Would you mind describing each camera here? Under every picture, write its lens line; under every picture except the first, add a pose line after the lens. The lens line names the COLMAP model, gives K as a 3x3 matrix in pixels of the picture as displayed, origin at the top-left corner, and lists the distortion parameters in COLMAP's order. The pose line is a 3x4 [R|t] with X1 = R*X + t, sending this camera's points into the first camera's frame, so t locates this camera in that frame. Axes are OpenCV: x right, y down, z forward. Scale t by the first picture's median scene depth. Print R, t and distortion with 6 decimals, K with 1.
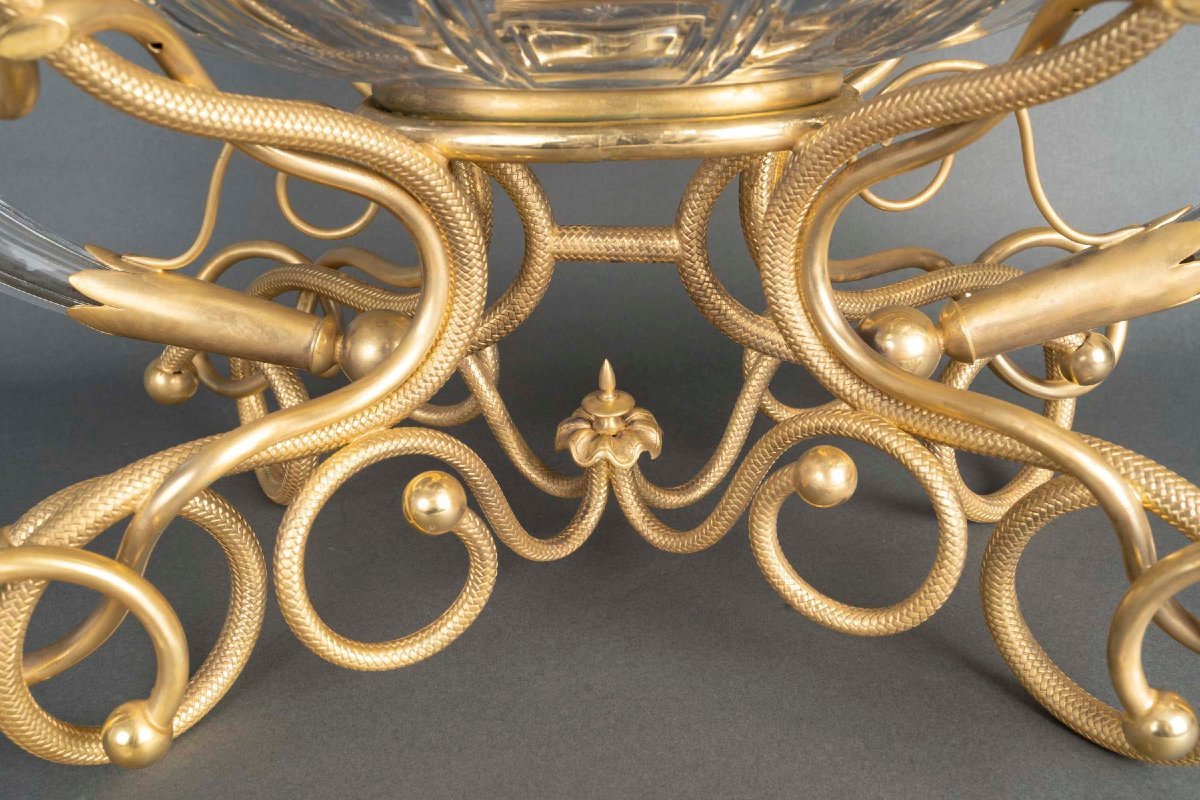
lens RADIAL K [[1131.1, 0, 600.0], [0, 1131.1, 400.0], [0, 0, 1]] dist [-0.008450, -0.013175]
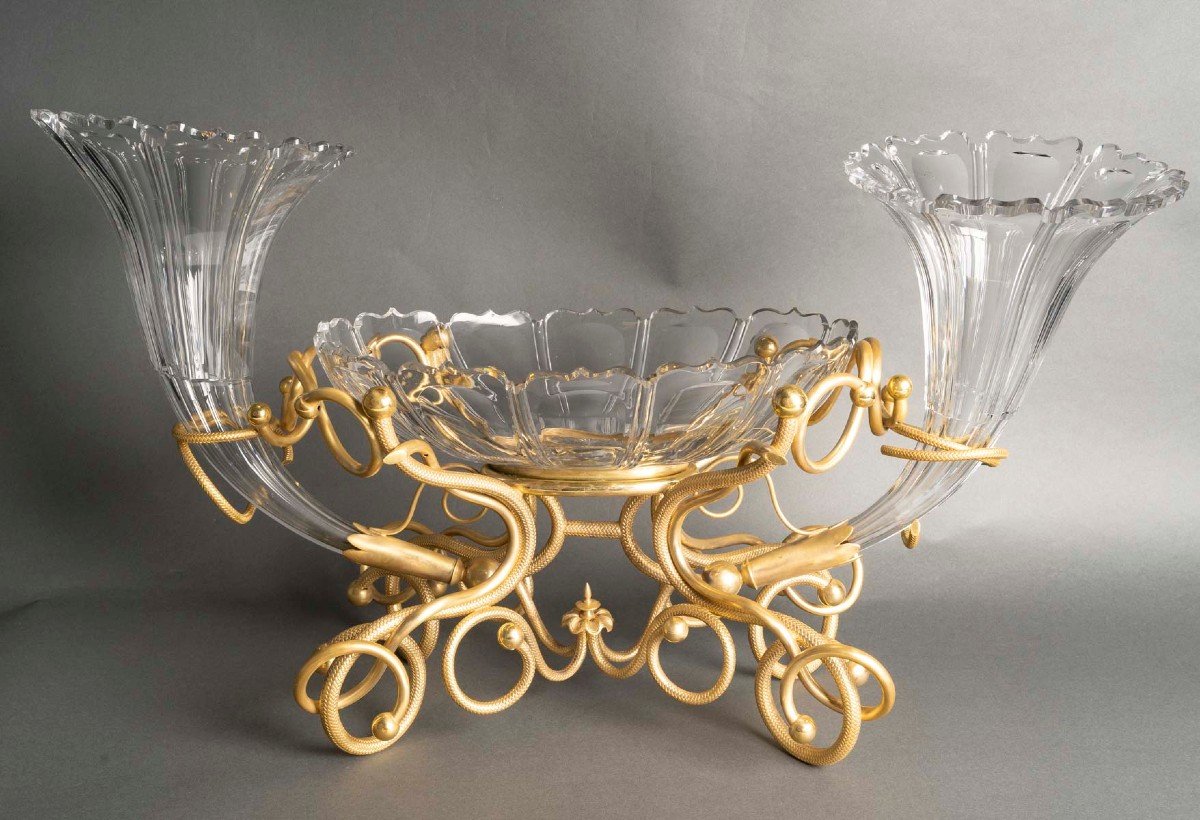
lens RADIAL K [[1124.6, 0, 600.0], [0, 1124.6, 410.0], [0, 0, 1]] dist [0.002851, 0.002664]
pose [[0.999614, 0.026785, -0.007411, 0.041005], [-0.027773, 0.972438, -0.231501, 0.155025], [0.001006, 0.231617, 0.972806, -1.280417]]
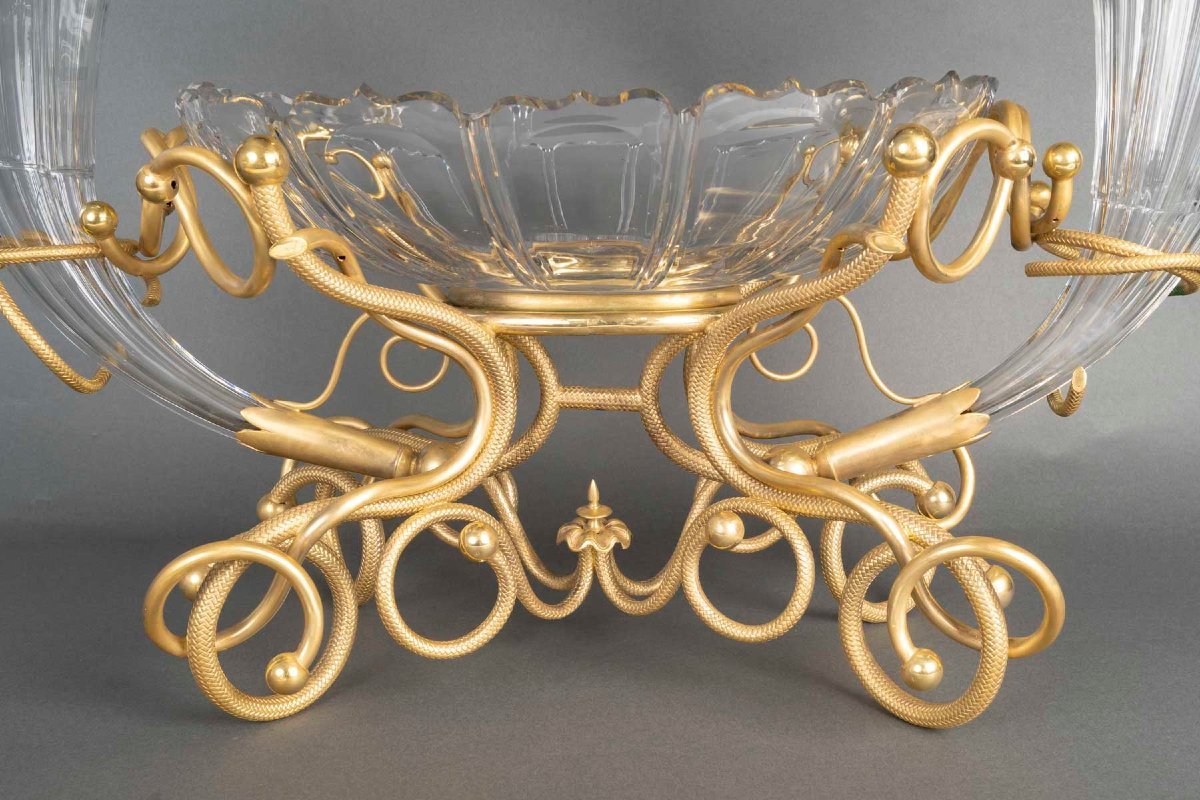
lens RADIAL K [[1207.6, 0, 628.5], [0, 1207.6, 458.6], [0, 0, 1]] dist [0.001239, 0.001298]
pose [[0.999746, 0.020014, 0.010335, 0.039802], [-0.017687, 0.981624, -0.190001, 0.266764], [-0.013948, 0.189770, 0.981729, -0.625397]]
